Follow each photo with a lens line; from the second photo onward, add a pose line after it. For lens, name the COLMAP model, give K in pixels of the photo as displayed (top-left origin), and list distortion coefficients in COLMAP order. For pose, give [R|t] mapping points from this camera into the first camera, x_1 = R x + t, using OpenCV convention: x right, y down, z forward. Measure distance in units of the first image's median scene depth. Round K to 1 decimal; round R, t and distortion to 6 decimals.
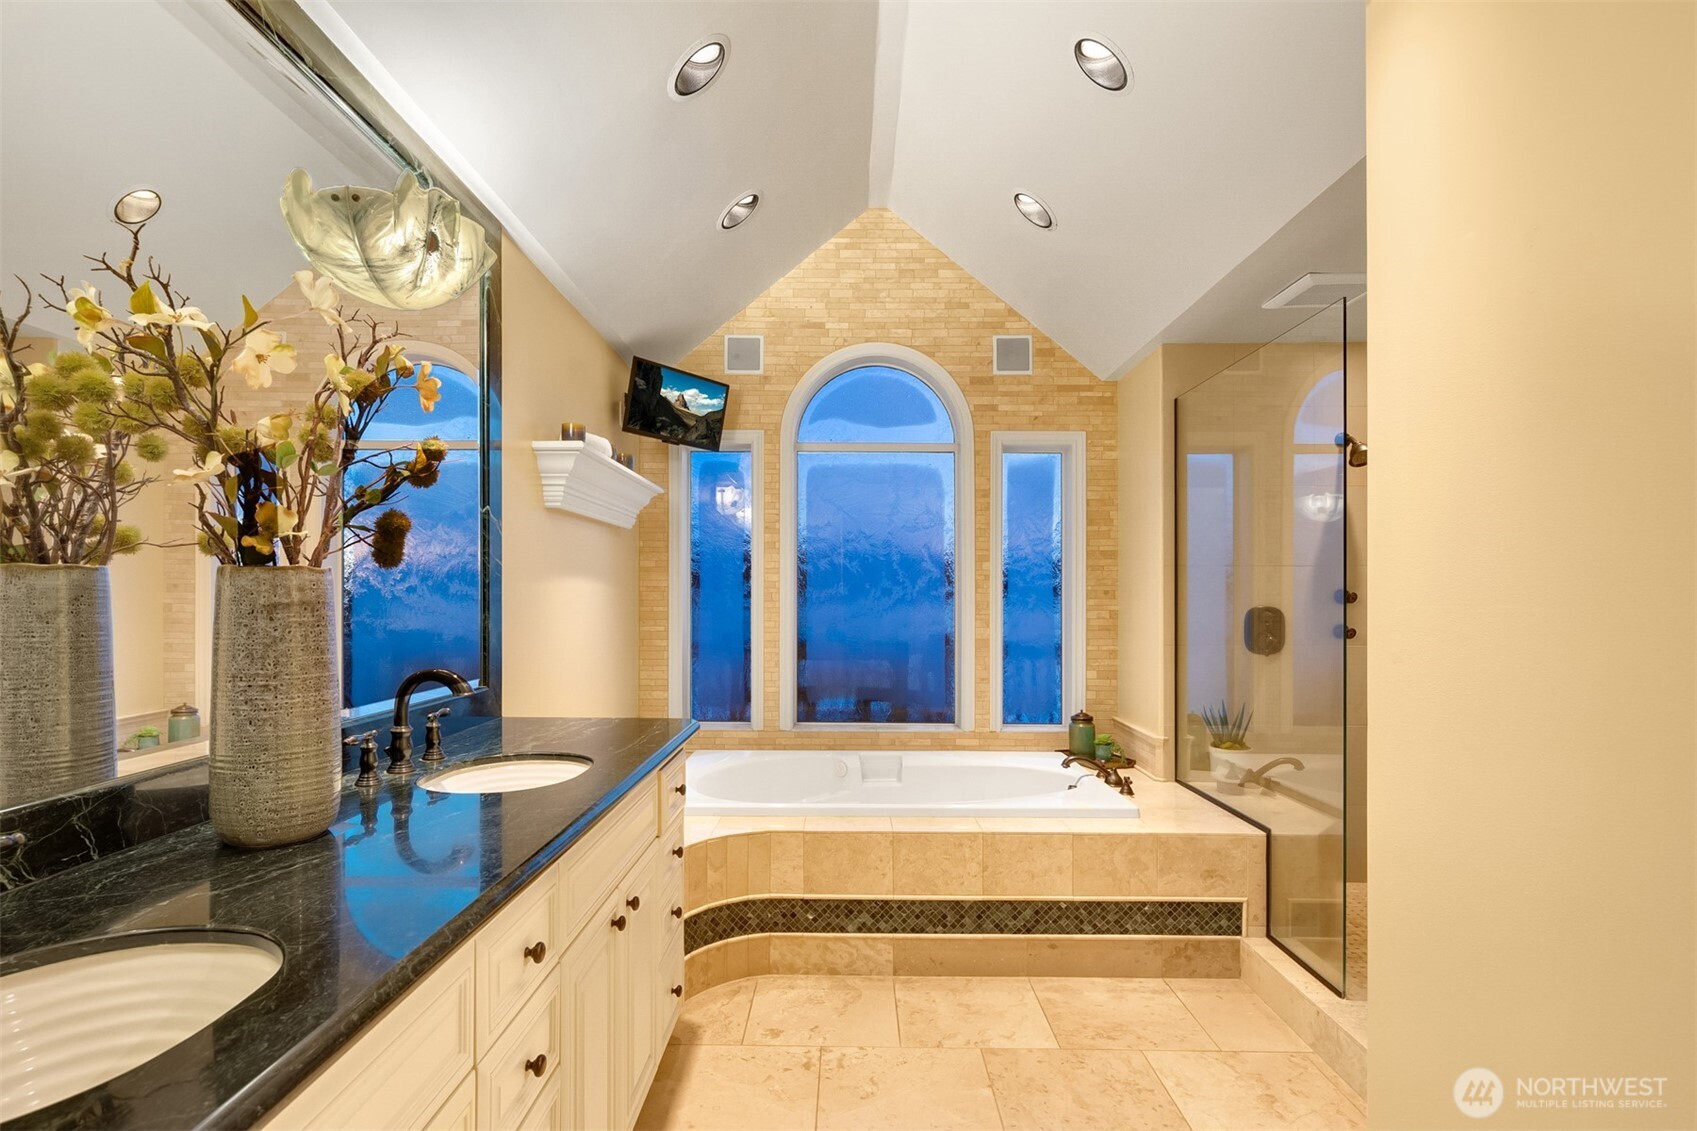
lens RADIAL K [[818.7, 0, 844.2], [0, 818.7, 590.8], [0, 0, 1]] dist [0.002052, -0.004426]
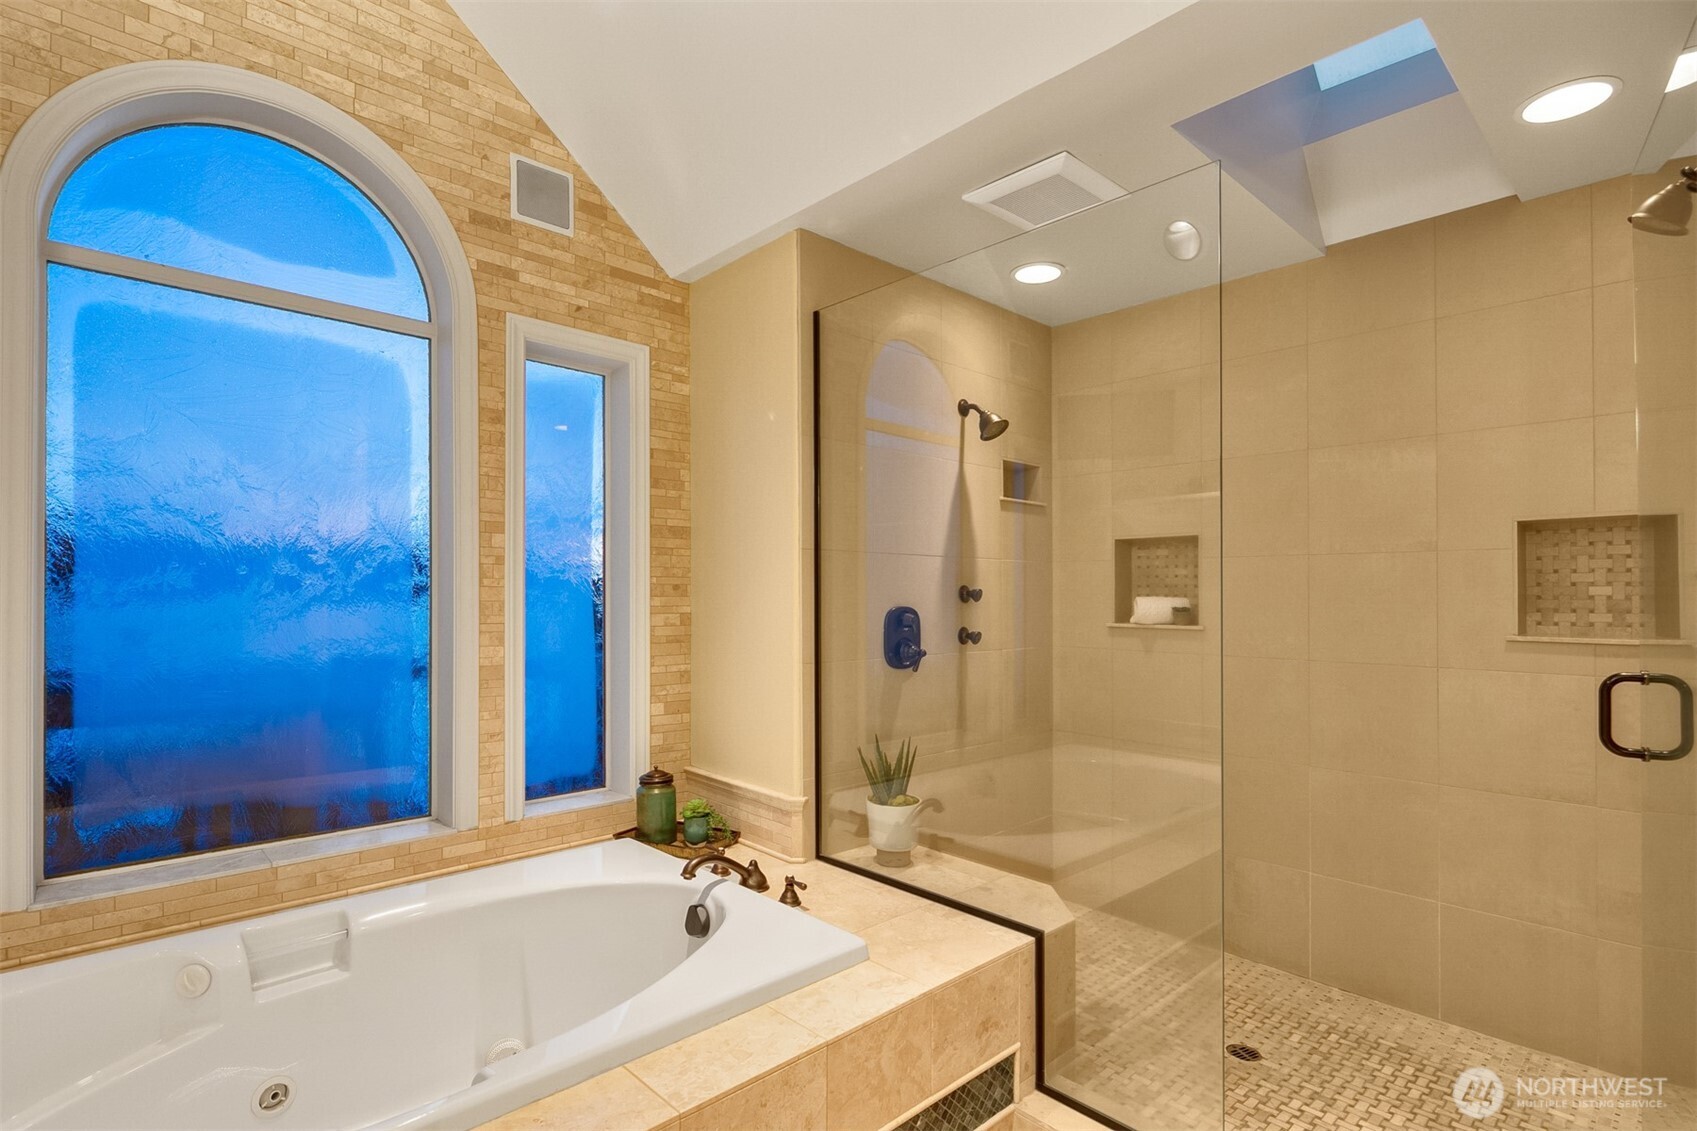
lens RADIAL K [[818.7, 0, 844.2], [0, 818.7, 590.8], [0, 0, 1]] dist [0.002052, -0.004426]
pose [[0.723797, 0.003897, 0.690002, -0.051085], [-0.007236, 0.999972, 0.001943, 0.002688], [-0.689975, -0.006399, 0.723805, 0.404158]]
